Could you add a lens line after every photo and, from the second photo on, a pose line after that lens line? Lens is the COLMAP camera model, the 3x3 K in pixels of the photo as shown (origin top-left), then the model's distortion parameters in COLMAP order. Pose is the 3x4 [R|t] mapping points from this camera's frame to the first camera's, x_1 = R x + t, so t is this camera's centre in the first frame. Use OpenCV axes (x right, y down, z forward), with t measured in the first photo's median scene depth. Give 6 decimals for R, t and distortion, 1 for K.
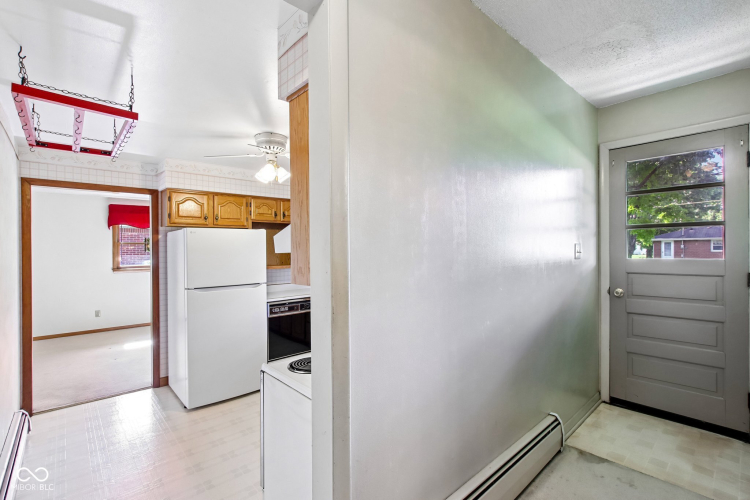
lens RADIAL K [[349.8, 0, 376.6], [0, 349.8, 247.9], [0, 0, 1]] dist [-0.016800, 0.000205]
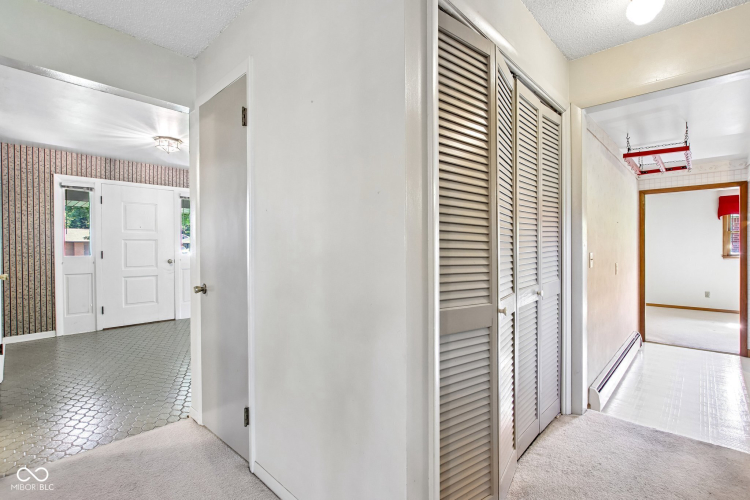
lens RADIAL K [[349.8, 0, 376.6], [0, 349.8, 247.9], [0, 0, 1]] dist [-0.016800, 0.000205]
pose [[0.074027, 0.008163, -0.997223, 0.393283], [0.008076, 0.999929, 0.008784, 0.029771], [0.997224, -0.008704, 0.073956, -0.277169]]
